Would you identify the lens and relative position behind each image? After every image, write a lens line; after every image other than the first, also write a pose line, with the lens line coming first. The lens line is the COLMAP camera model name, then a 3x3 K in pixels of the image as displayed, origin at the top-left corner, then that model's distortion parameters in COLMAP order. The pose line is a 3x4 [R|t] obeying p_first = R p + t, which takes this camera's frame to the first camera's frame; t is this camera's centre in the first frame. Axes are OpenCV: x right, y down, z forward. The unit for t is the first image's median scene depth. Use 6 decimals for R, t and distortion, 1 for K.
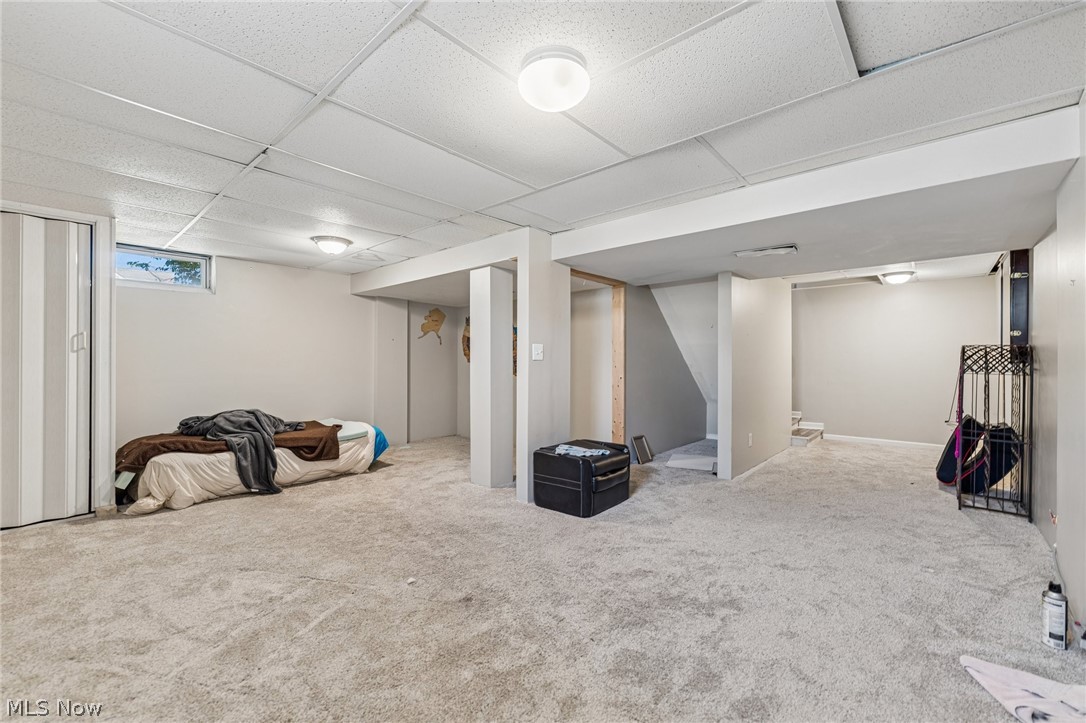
lens RADIAL K [[435.2, 0, 542.7], [0, 435.2, 359.7], [0, 0, 1]] dist [-0.000973, 0.000104]
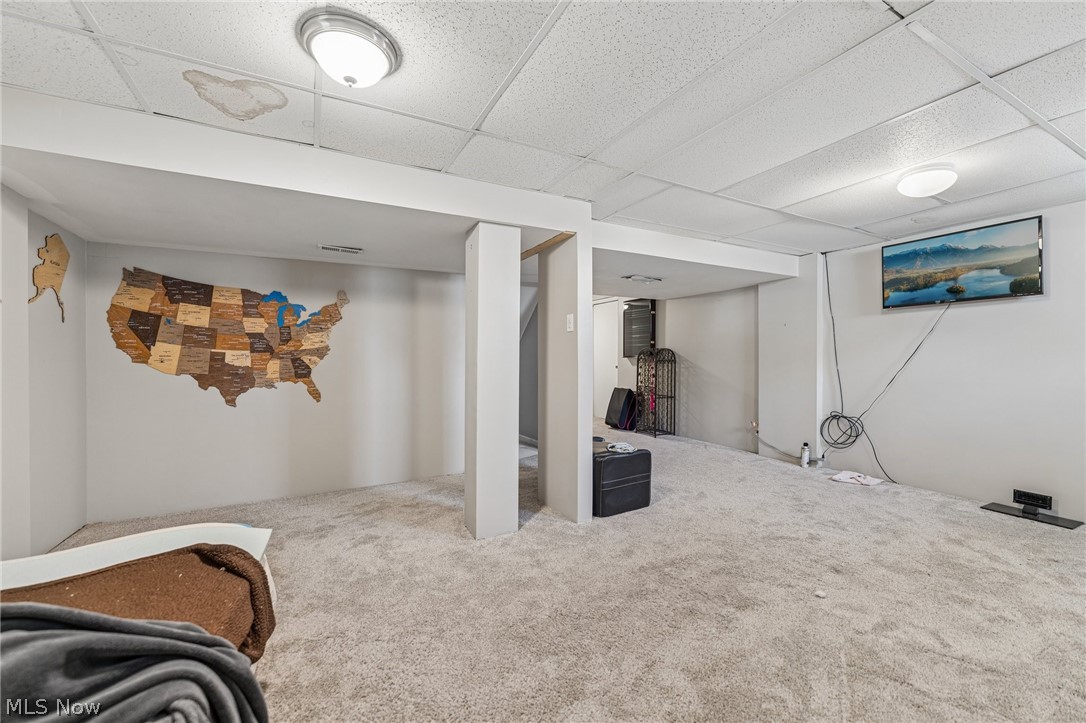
lens RADIAL K [[435.2, 0, 542.8], [0, 435.2, 359.7], [0, 0, 1]] dist [-0.000973, 0.000104]
pose [[0.344013, -0.003517, 0.938958, -0.970994], [0.006119, 0.999980, 0.001503, 0.007430], [-0.938945, 0.005228, 0.344028, 0.871006]]
